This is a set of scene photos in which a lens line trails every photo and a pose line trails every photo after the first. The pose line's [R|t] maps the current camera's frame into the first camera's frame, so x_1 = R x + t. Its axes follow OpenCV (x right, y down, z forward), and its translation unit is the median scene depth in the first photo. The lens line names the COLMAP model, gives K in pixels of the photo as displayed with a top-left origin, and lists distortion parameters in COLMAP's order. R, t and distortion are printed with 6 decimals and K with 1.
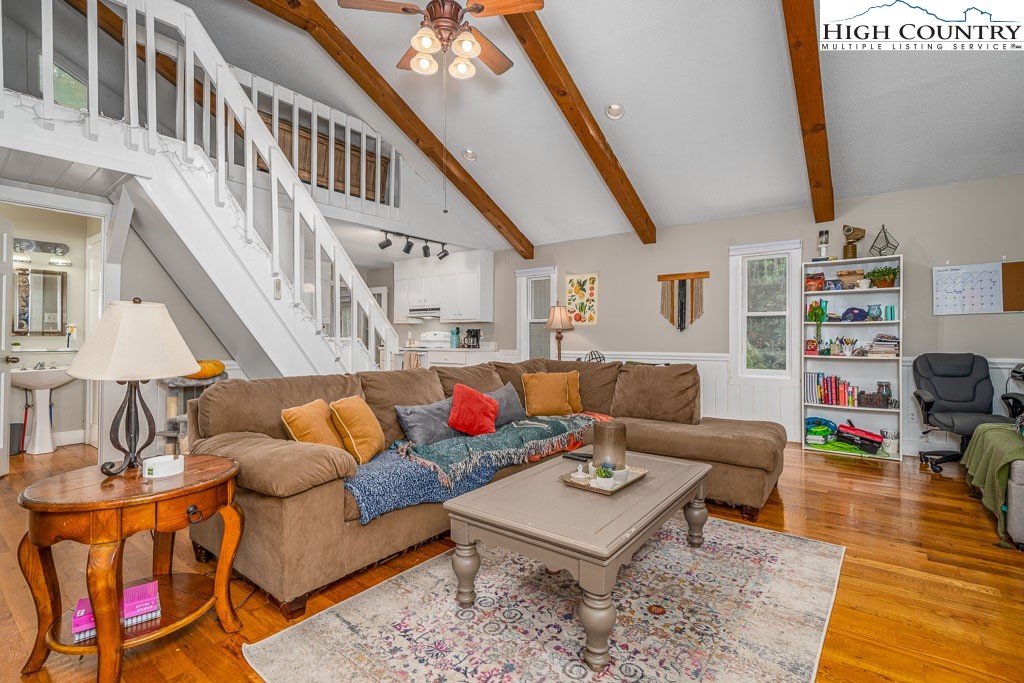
lens RADIAL K [[477.5, 0, 512.7], [0, 477.5, 337.1], [0, 0, 1]] dist [0.001857, 0.000049]
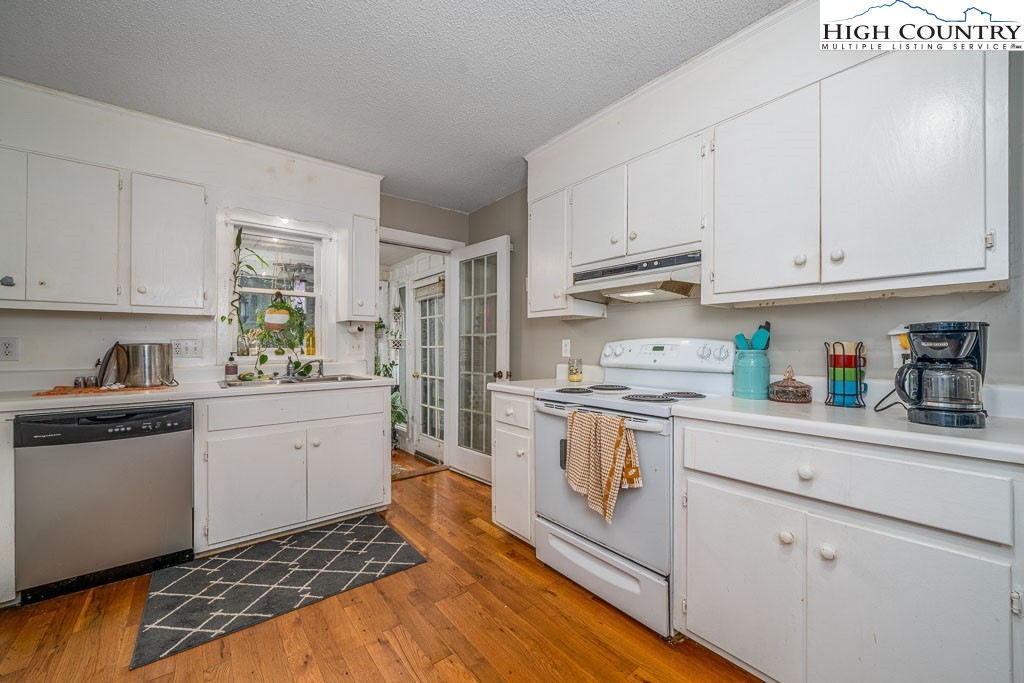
lens RADIAL K [[400.7, 0, 511.4], [0, 400.7, 343.9], [0, 0, 1]] dist [0.000002, 0.000000]
pose [[0.970319, 0.001117, -0.241827, -0.198861], [-0.002260, 0.999988, -0.004446, -0.007310], [0.241819, 0.004860, 0.970309, 0.741360]]
